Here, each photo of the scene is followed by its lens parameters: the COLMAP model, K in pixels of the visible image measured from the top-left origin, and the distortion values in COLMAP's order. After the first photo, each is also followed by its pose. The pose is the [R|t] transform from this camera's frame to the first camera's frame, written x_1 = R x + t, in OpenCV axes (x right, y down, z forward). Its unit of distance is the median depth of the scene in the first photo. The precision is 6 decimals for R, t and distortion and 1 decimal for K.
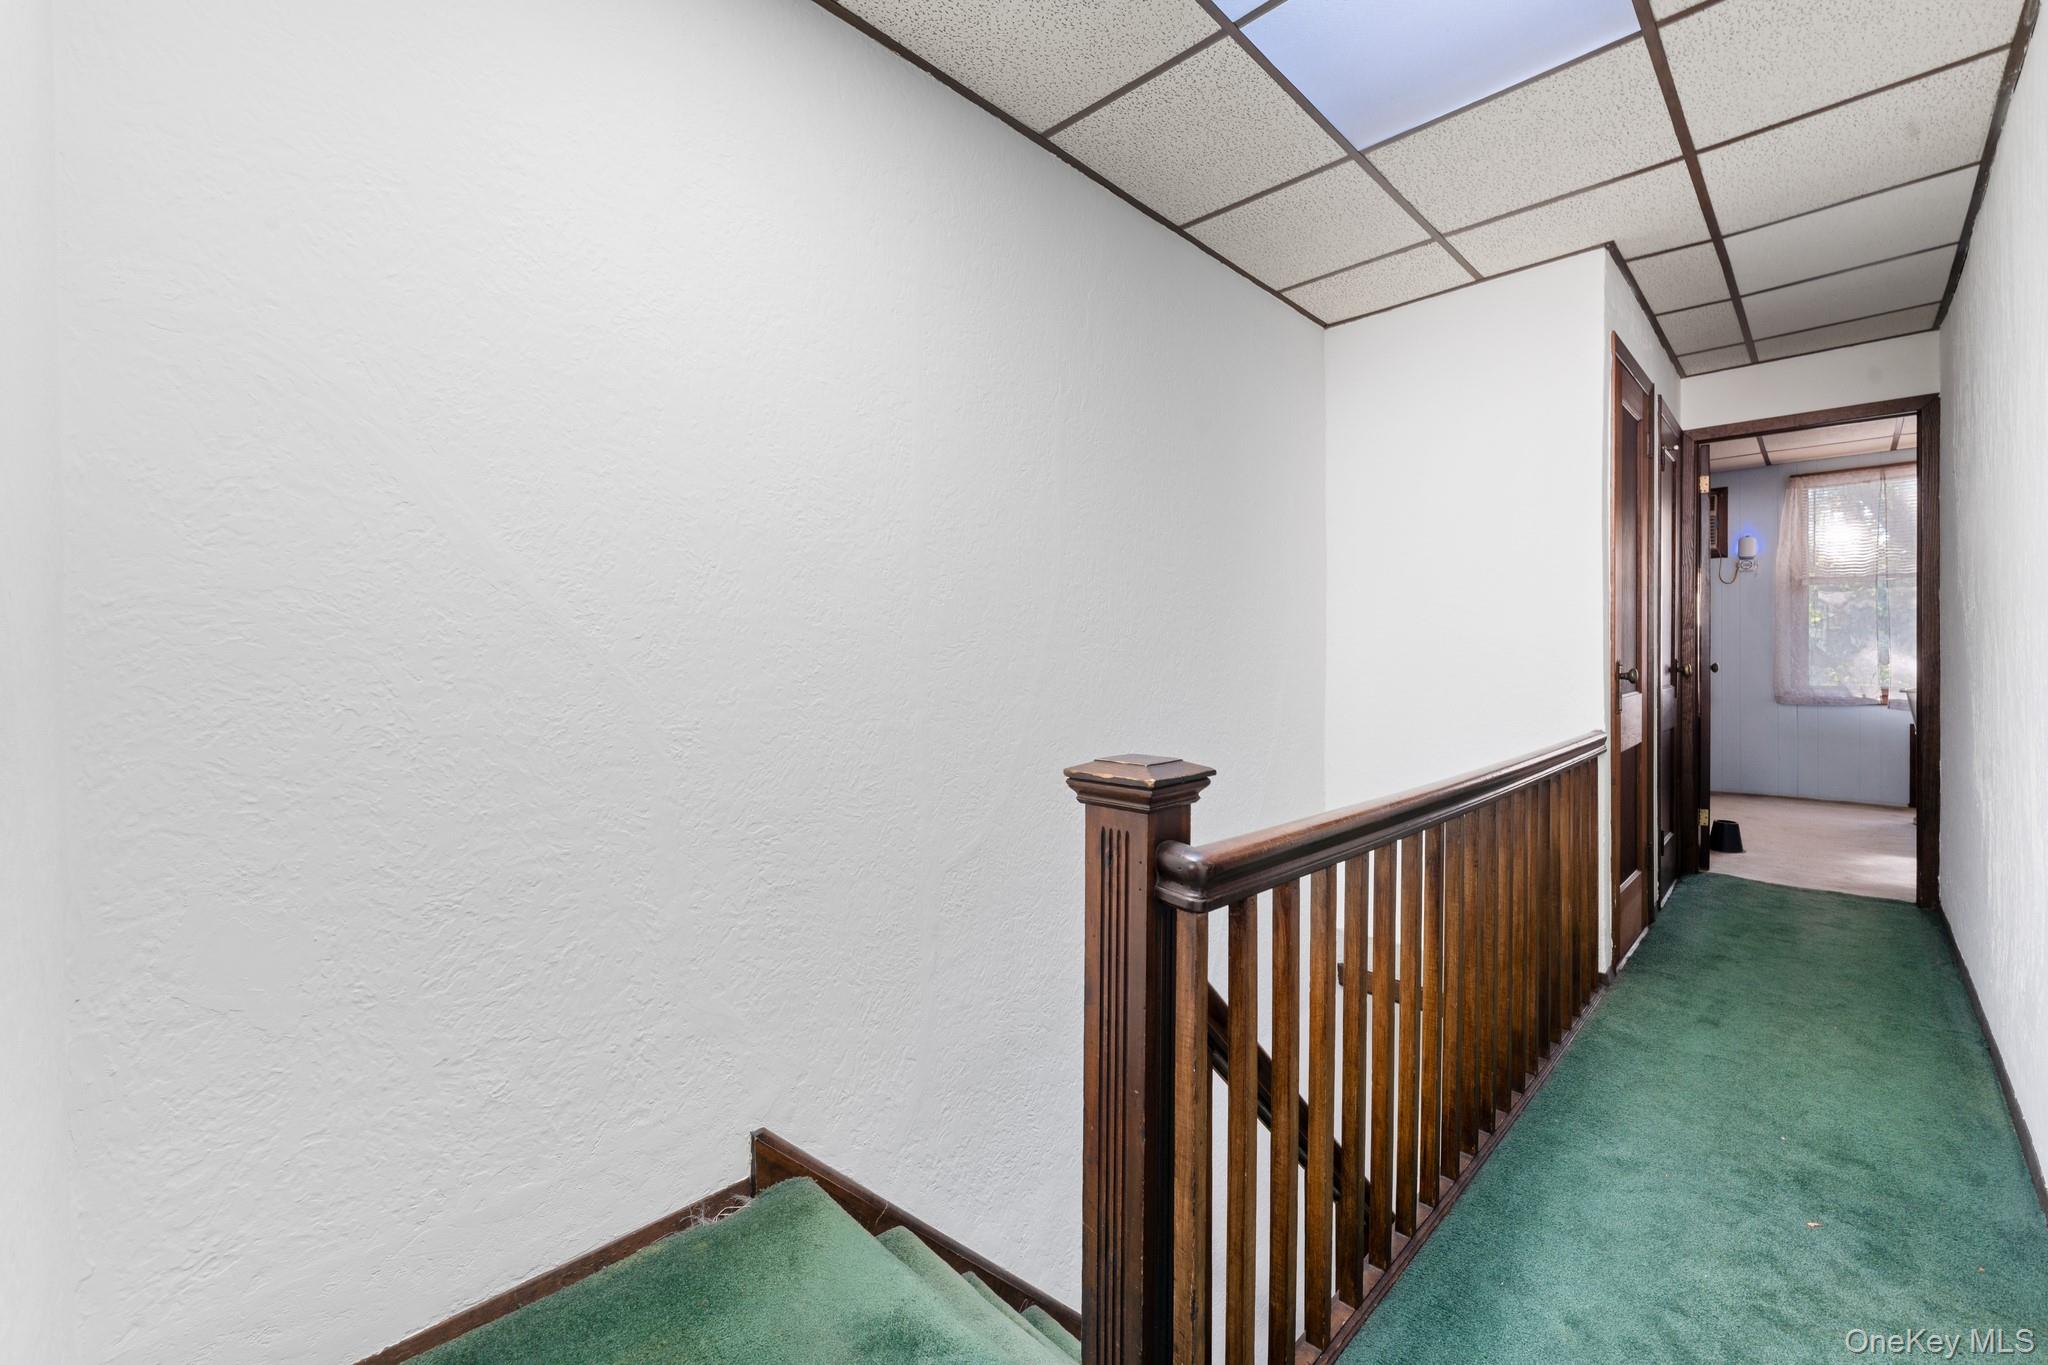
lens RADIAL K [[834.1, 0, 1053.0], [0, 834.1, 656.1], [0, 0, 1]] dist [0.002365, -0.000944]
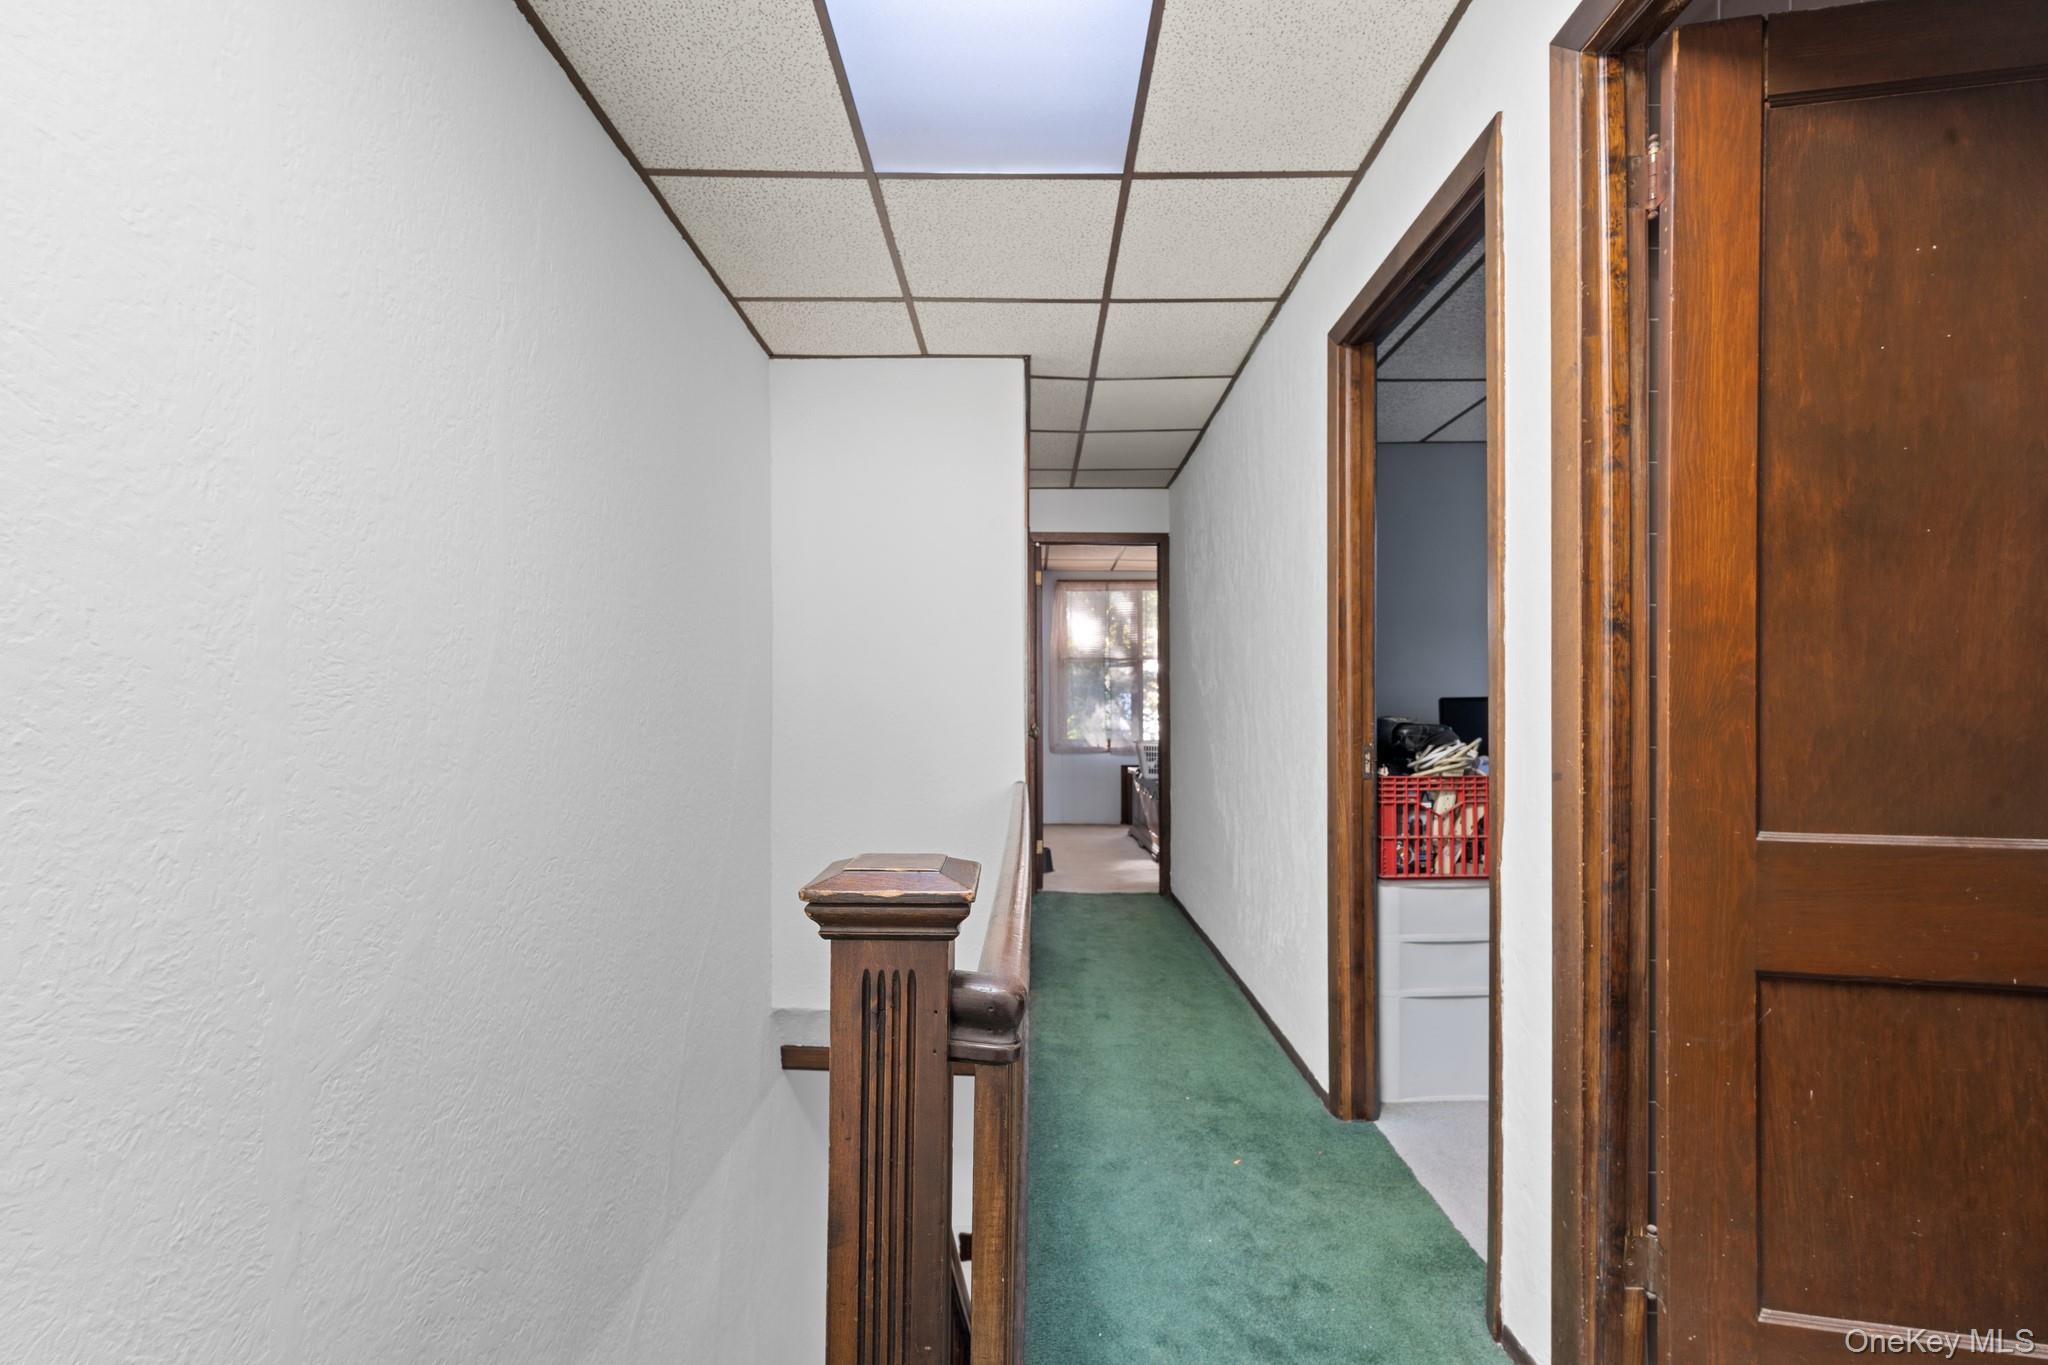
lens RADIAL K [[834.1, 0, 1022.5], [0, 834.1, 711.4], [0, 0, 1]] dist [0.002365, -0.000944]
pose [[0.726344, 0.009479, 0.687266, -0.176438], [-0.007382, 0.999955, -0.005990, 0.000964], [-0.687291, -0.000722, 0.726381, 0.247210]]
